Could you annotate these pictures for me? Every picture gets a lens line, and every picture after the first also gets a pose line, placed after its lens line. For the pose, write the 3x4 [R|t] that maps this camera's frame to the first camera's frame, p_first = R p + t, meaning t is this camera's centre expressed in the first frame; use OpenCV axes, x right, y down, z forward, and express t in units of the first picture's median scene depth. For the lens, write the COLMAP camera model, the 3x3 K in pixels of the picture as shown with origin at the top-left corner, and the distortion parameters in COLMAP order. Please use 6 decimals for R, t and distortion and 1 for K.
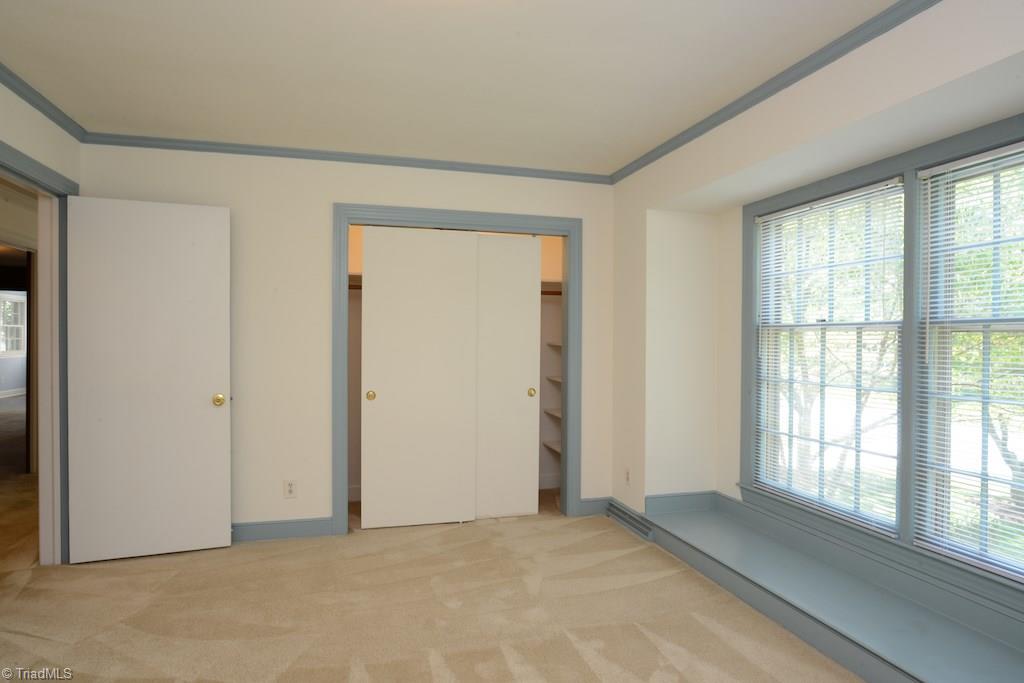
lens RADIAL K [[581.4, 0, 514.6], [0, 581.4, 344.8], [0, 0, 1]] dist [-0.023687, 0.005303]
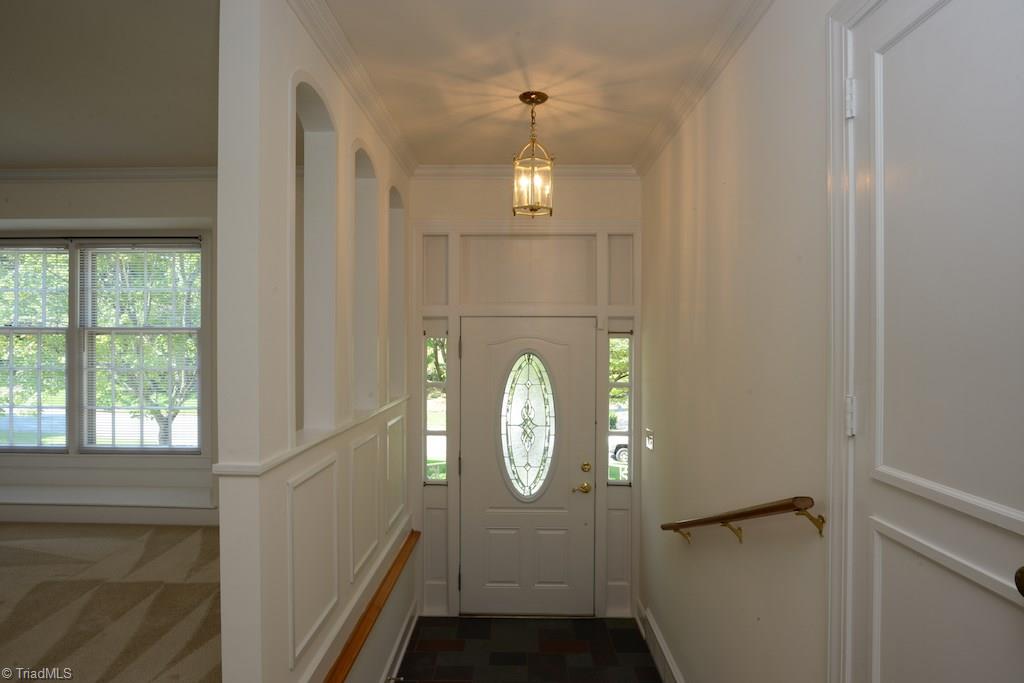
lens RADIAL K [[581.4, 0, 511.8], [0, 581.4, 346.3], [0, 0, 1]] dist [-0.023687, 0.005303]
pose [[0.284897, -0.007638, 0.958528, -0.549067], [0.008066, 0.999952, 0.005571, 0.015151], [-0.958524, 0.006144, 0.284945, -0.704629]]
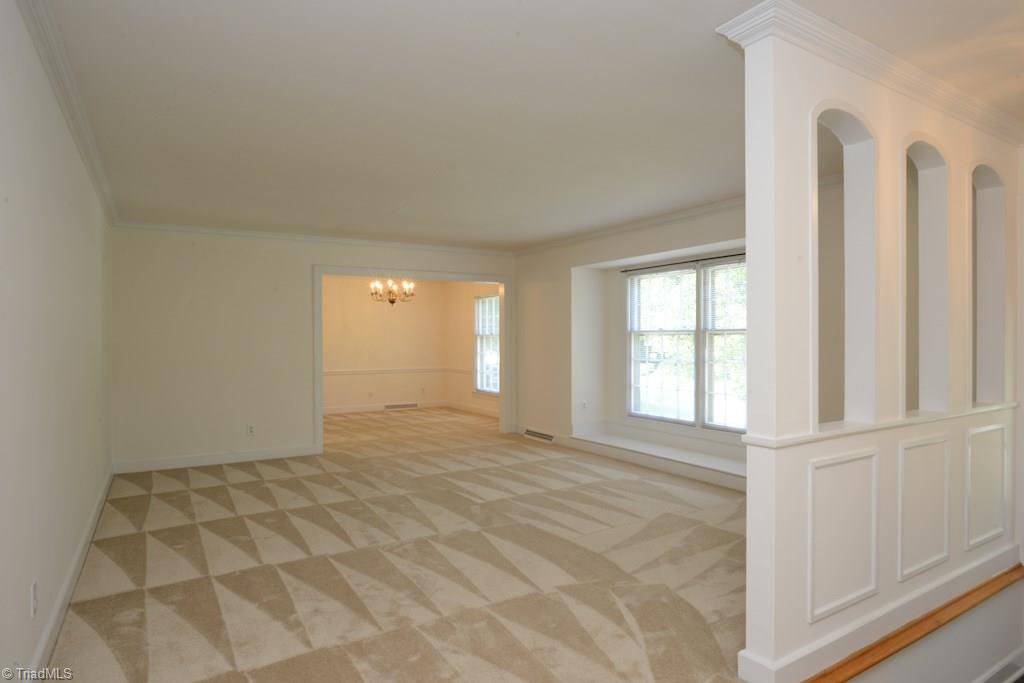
lens RADIAL K [[581.4, 0, 512.7], [0, 581.4, 345.1], [0, 0, 1]] dist [-0.023687, 0.005303]
pose [[0.961618, -0.005576, 0.274336, -0.576955], [0.006377, 0.999978, -0.002029, 0.017057], [-0.274319, 0.003700, 0.961632, -0.893128]]
